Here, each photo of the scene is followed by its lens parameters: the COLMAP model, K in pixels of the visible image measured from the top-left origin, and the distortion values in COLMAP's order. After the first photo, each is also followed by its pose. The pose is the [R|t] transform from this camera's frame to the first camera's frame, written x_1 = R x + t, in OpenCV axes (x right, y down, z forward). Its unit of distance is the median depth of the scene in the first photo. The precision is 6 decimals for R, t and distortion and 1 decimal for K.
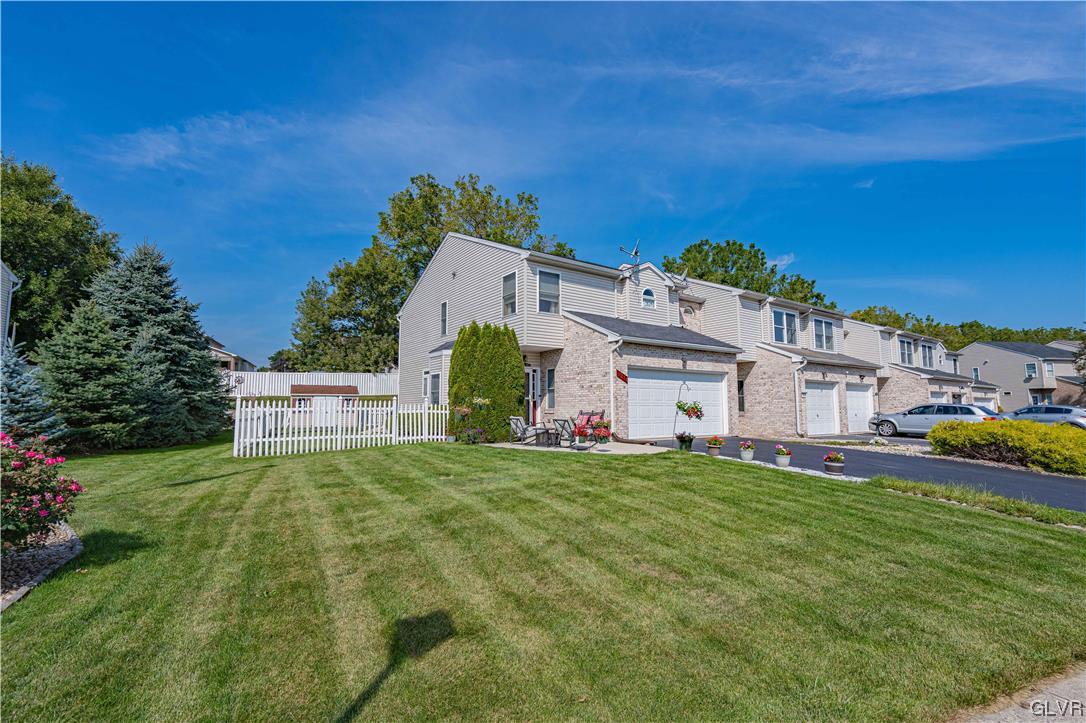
lens RADIAL K [[489.5, 0, 537.4], [0, 489.5, 363.1], [0, 0, 1]] dist [-0.000185, 0.000645]
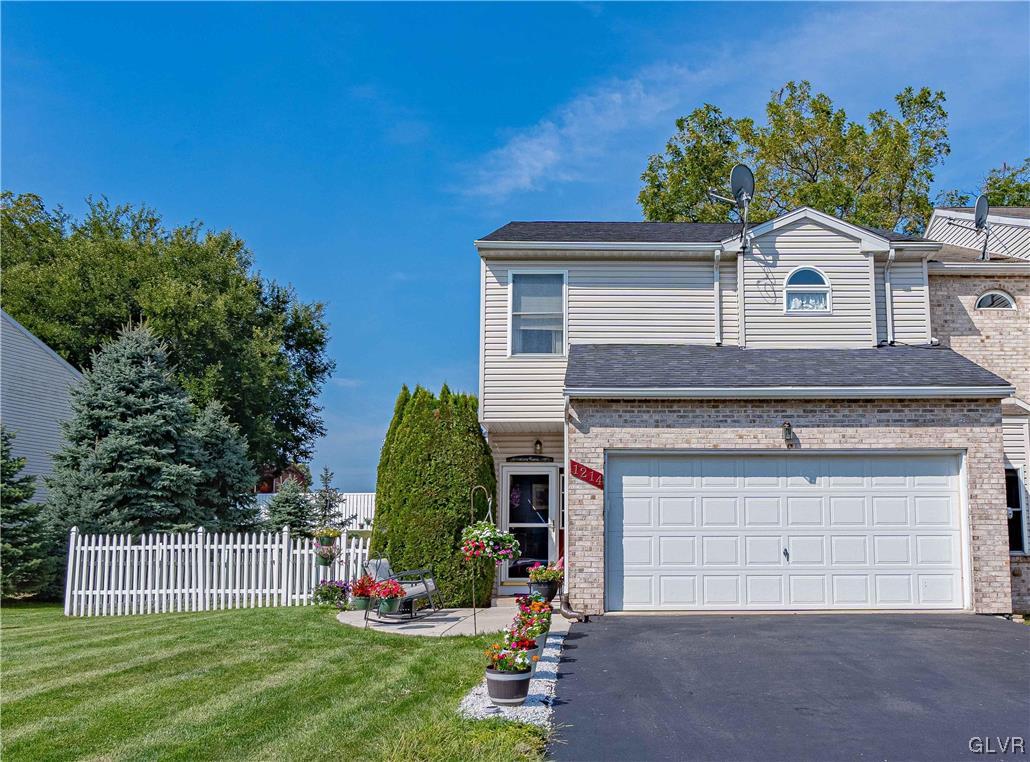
lens RADIAL K [[945.1, 0, 599.1], [0, 945.1, 437.5], [0, 0, 1]] dist [0.006727, 0.002380]
pose [[0.826782, -0.069870, -0.558167, 0.601153], [0.054084, 0.997533, -0.044756, 0.029187], [0.559917, 0.006815, 0.828521, 0.227489]]
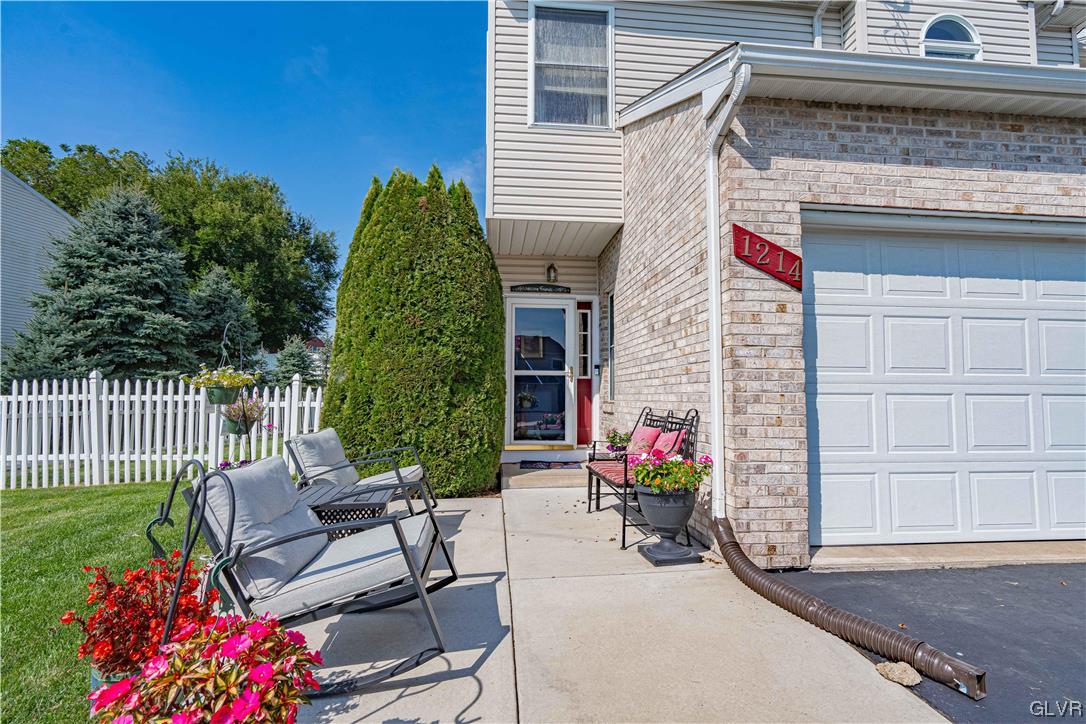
lens RADIAL K [[489.5, 0, 537.4], [0, 489.5, 363.6], [0, 0, 1]] dist [-0.000185, 0.000645]
pose [[0.872782, -0.024457, -0.487497, 0.164561], [0.040272, 0.998947, 0.021985, 0.056574], [0.486446, -0.038820, 0.872848, 0.667735]]
